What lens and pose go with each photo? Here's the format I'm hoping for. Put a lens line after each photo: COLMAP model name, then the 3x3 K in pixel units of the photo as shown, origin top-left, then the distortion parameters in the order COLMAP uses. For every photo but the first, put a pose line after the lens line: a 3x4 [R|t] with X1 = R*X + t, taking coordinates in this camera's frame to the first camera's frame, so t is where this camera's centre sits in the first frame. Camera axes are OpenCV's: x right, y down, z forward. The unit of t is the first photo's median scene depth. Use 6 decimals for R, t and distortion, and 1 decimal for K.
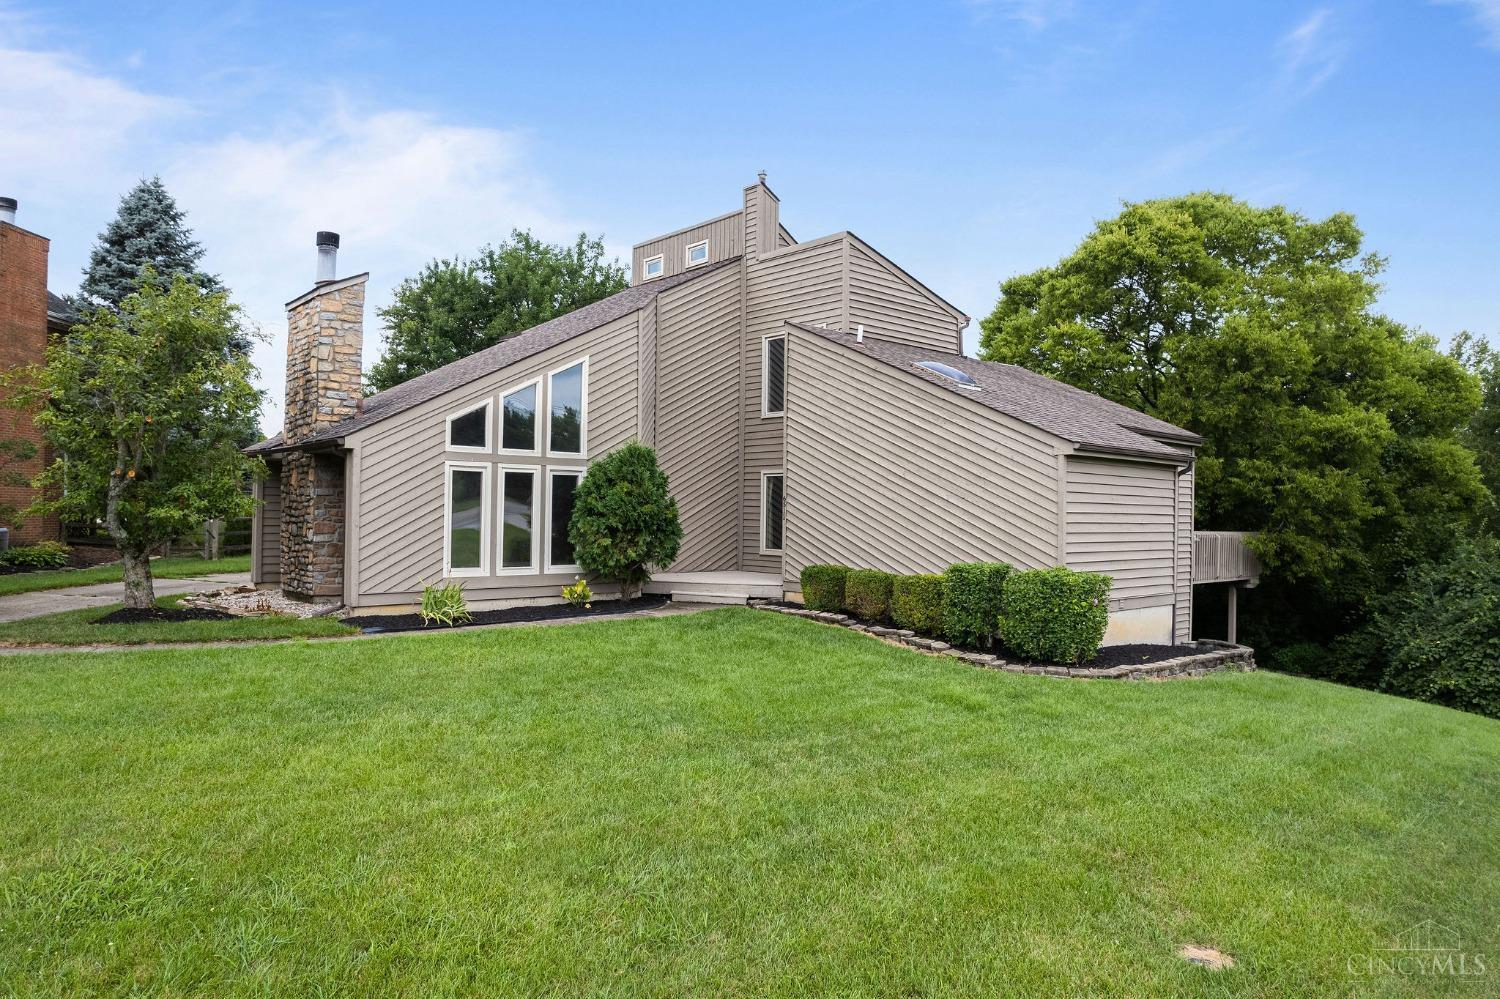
lens RADIAL K [[969.1, 0, 776.5], [0, 969.1, 503.2], [0, 0, 1]] dist [-0.066676, 0.067202]
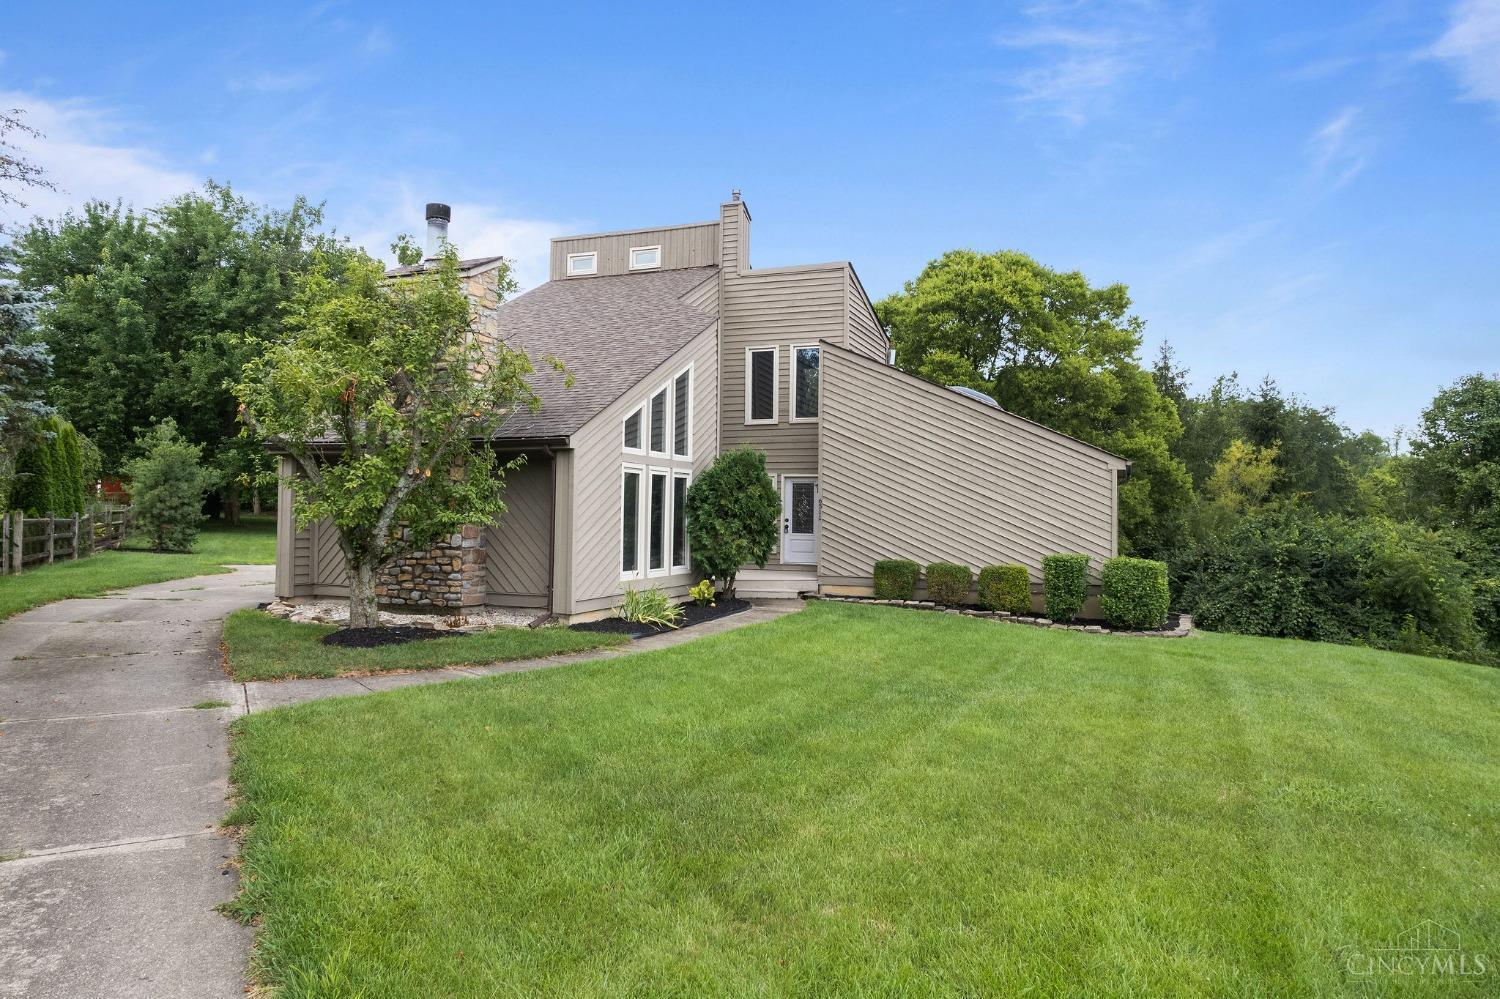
lens RADIAL K [[969.1, 0, 776.5], [0, 969.1, 503.2], [0, 0, 1]] dist [-0.066676, 0.067202]
pose [[0.892458, 0.002914, 0.451120, -0.566419], [-0.004379, 0.999988, 0.002205, -0.004547], [-0.451108, -0.003943, 0.892460, 0.043066]]
